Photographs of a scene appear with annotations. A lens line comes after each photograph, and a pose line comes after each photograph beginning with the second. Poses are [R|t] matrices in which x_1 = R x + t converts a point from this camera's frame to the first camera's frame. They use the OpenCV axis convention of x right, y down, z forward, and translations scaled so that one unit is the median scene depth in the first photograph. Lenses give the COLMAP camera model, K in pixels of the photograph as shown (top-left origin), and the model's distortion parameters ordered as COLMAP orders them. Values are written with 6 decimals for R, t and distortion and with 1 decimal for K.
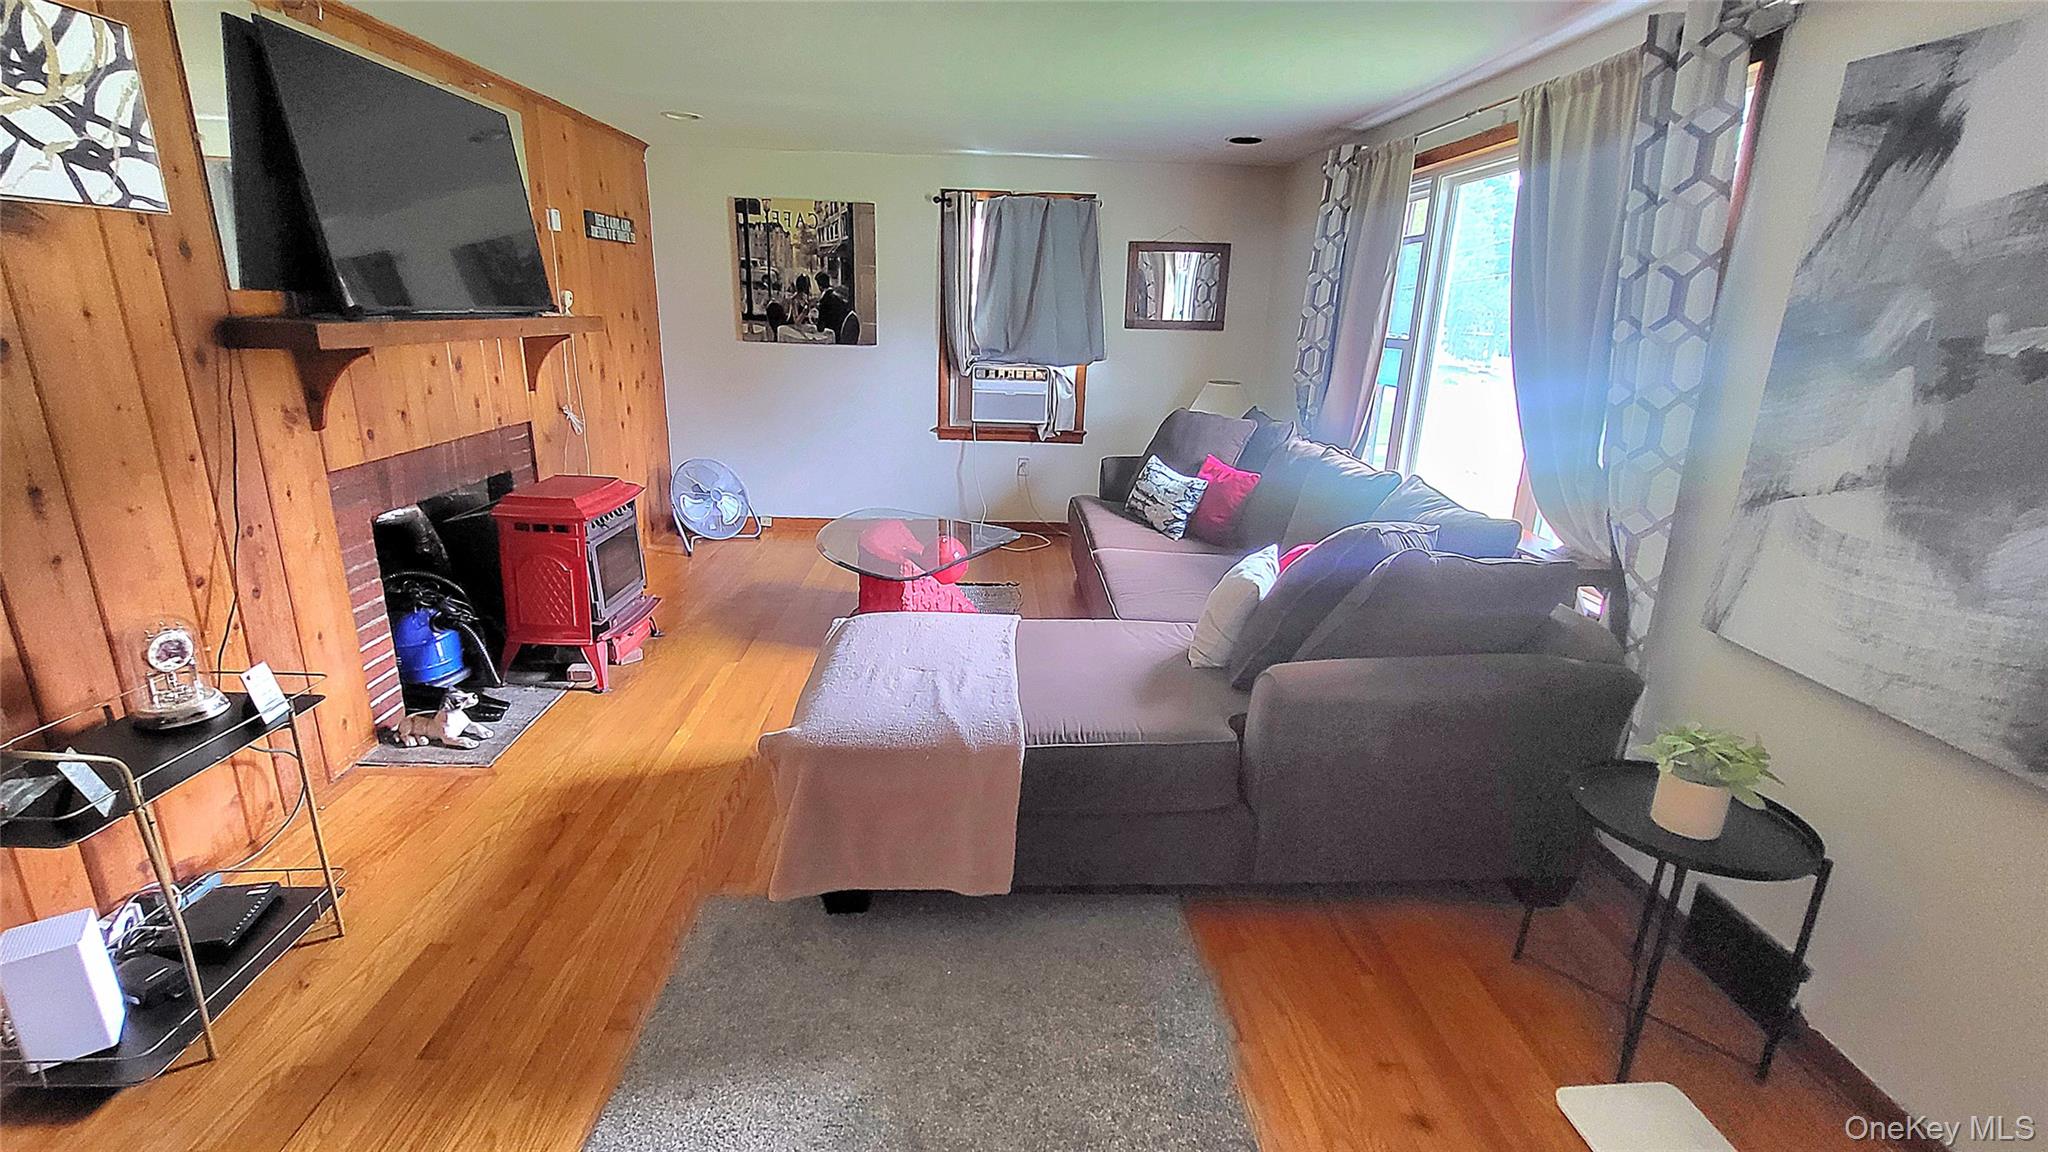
lens RADIAL K [[882.0, 0, 1022.4], [0, 882.0, 592.6], [0, 0, 1]] dist [-0.002467, 0.000266]
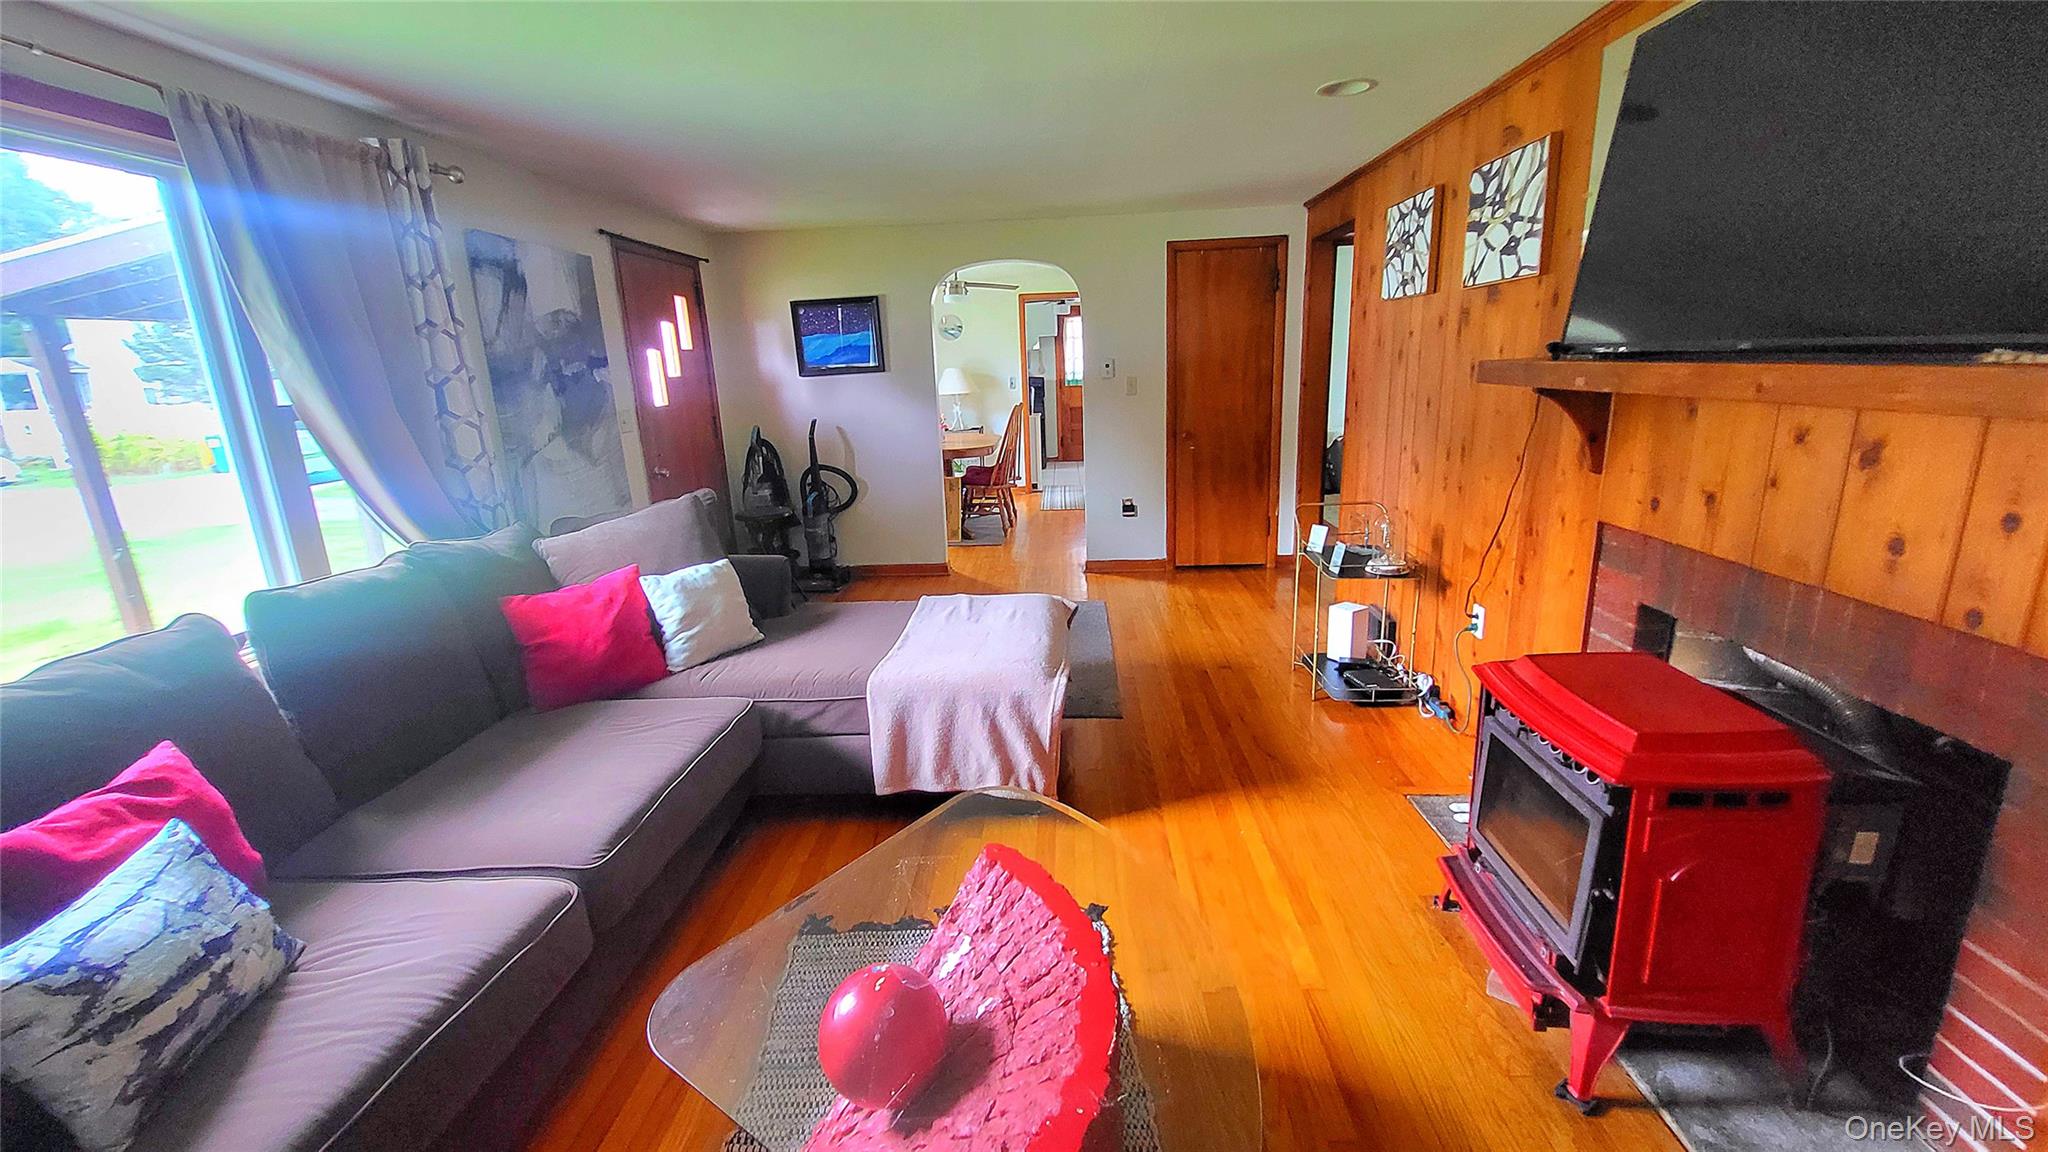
lens RADIAL K [[802.3, 0, 1006.3], [0, 802.3, 582.8], [0, 0, 1]] dist [-0.002464, 0.000461]
pose [[-0.993132, -0.022133, 0.114883, -0.136540], [0.045601, 0.831055, 0.554318, -0.295075], [-0.107743, 0.555750, -0.824338, 0.917452]]
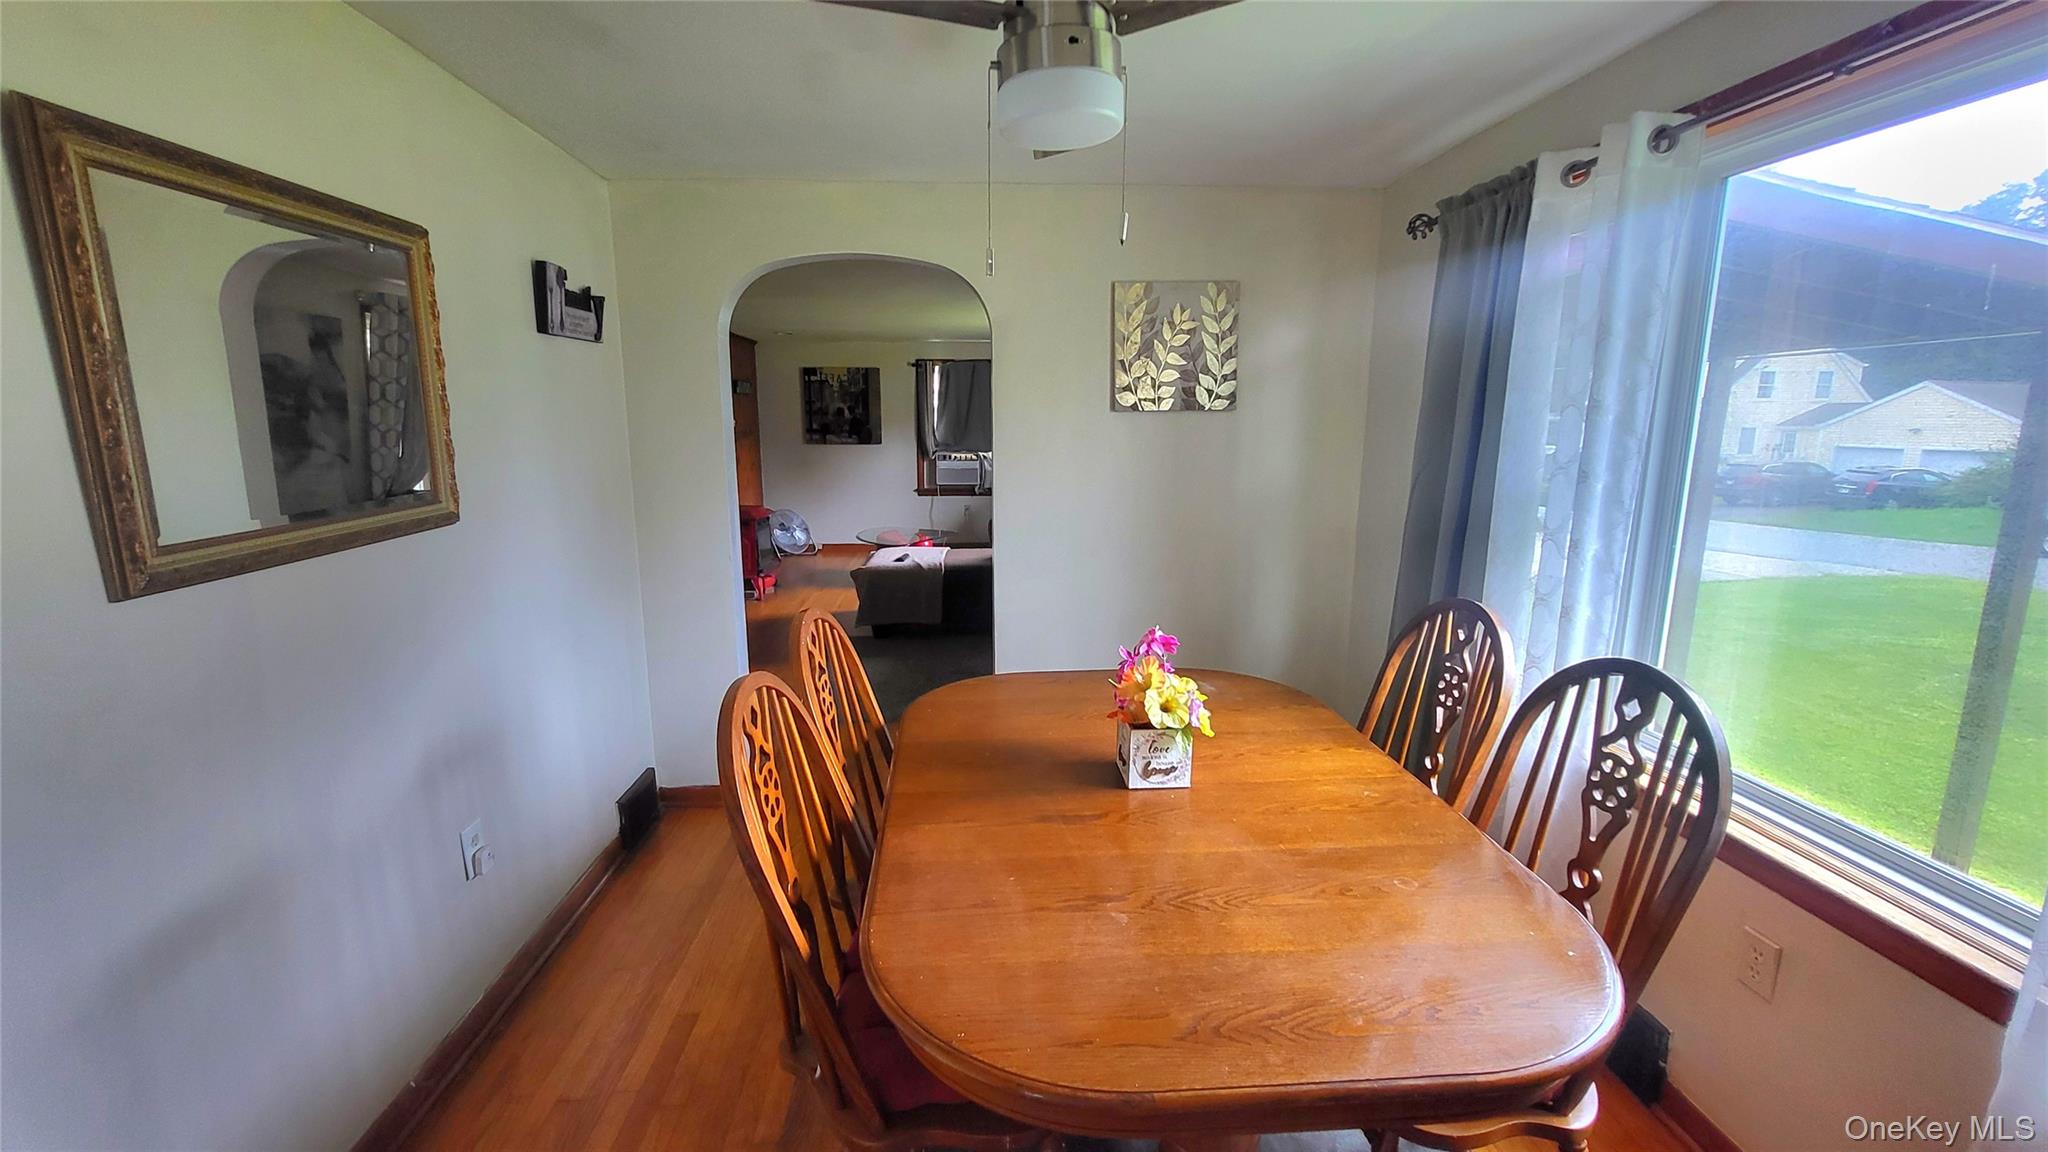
lens RADIAL K [[802.3, 0, 1034.5], [0, 802.3, 591.6], [0, 0, 1]] dist [-0.002464, 0.000461]
pose [[0.999306, -0.033817, 0.015633, 0.111986], [0.035289, 0.993721, -0.106179, 0.207267], [-0.011944, 0.106657, 0.994224, -0.607690]]
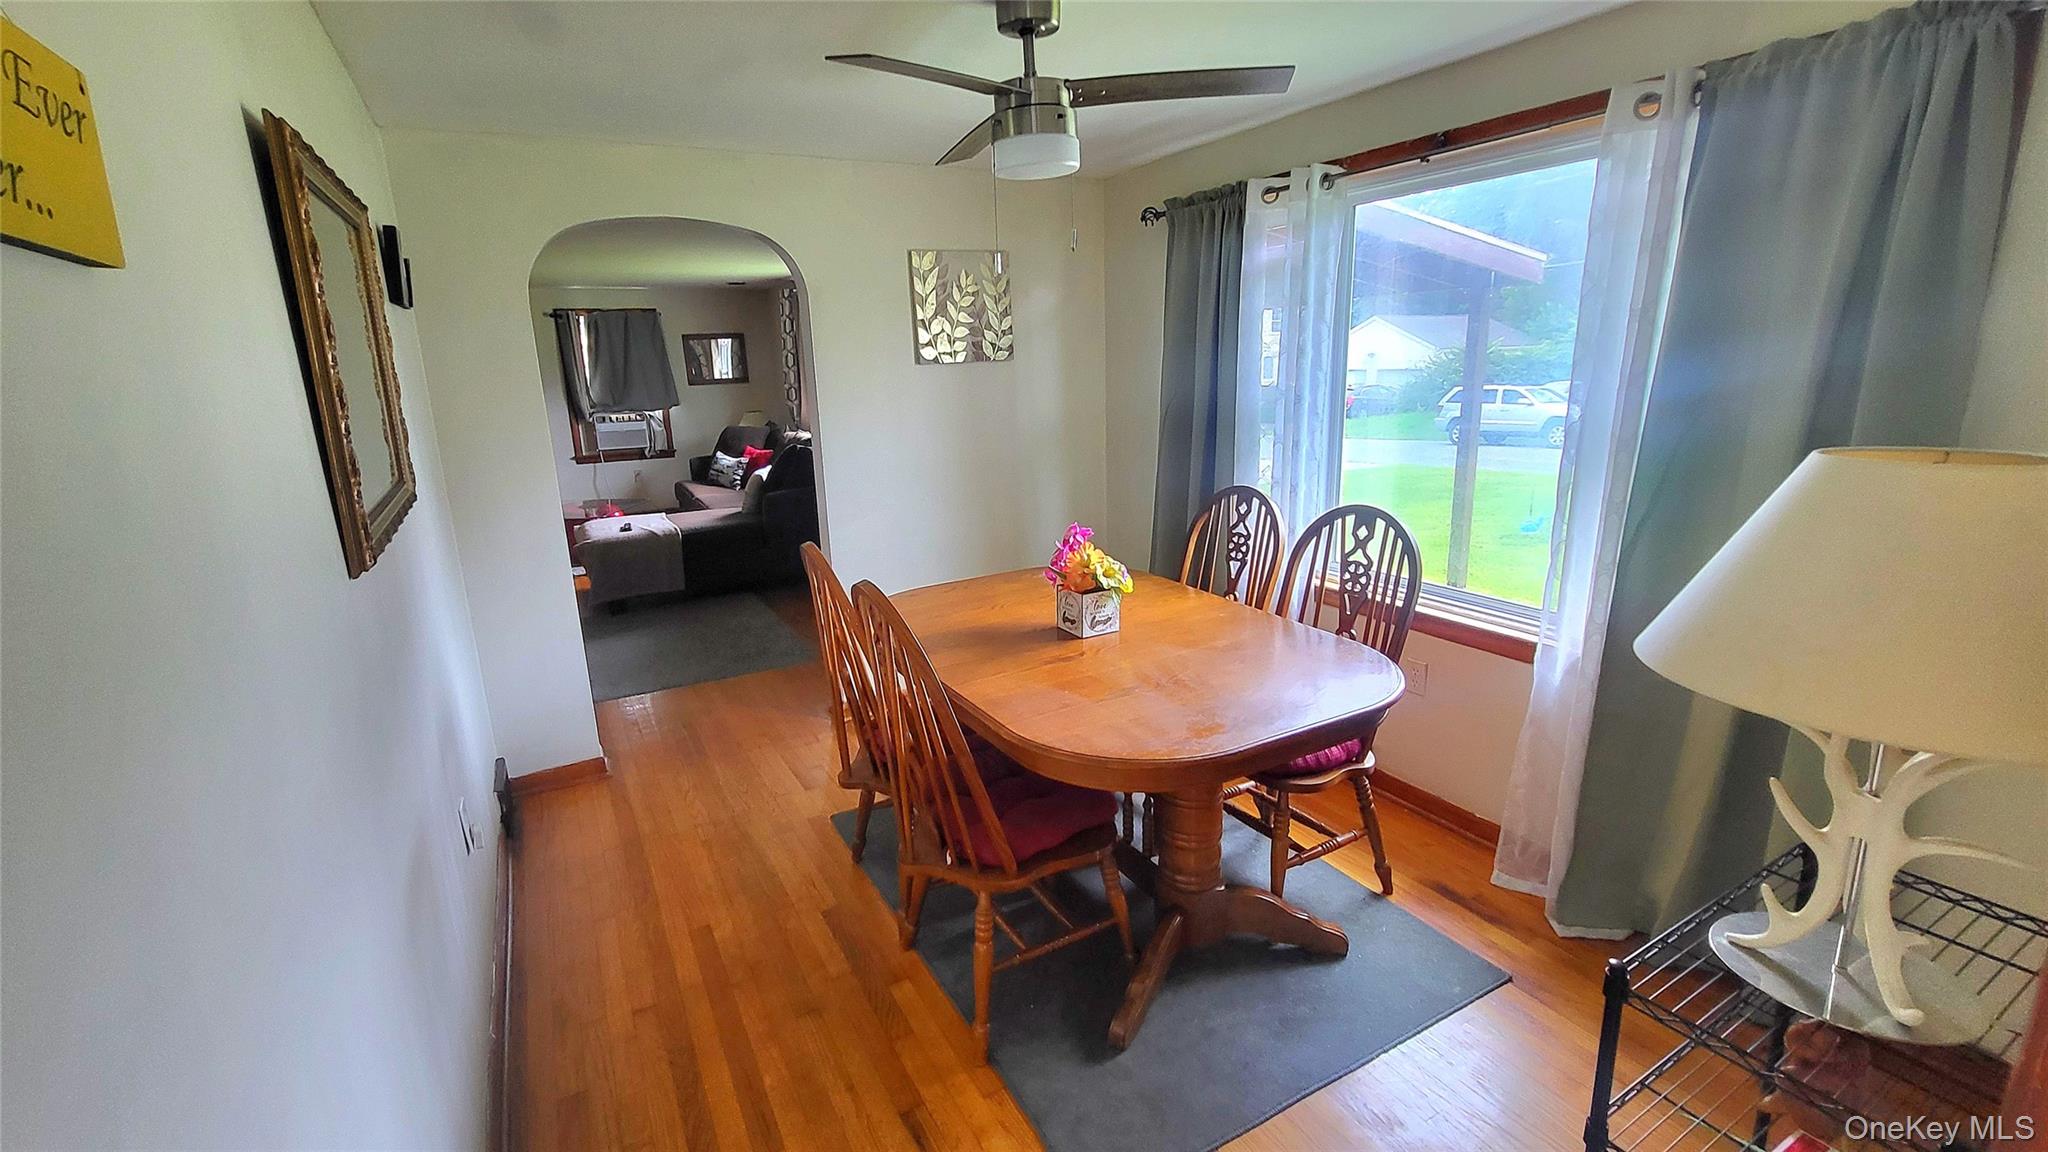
lens RADIAL K [[855.8, 0, 1001.6], [0, 855.8, 590.4], [0, 0, 1]] dist [-0.004386, -0.000129]
pose [[0.896113, -0.173262, 0.408609, -0.084892], [0.194793, 0.980779, -0.011318, 0.223533], [-0.398794, 0.089736, 0.912639, -0.705841]]
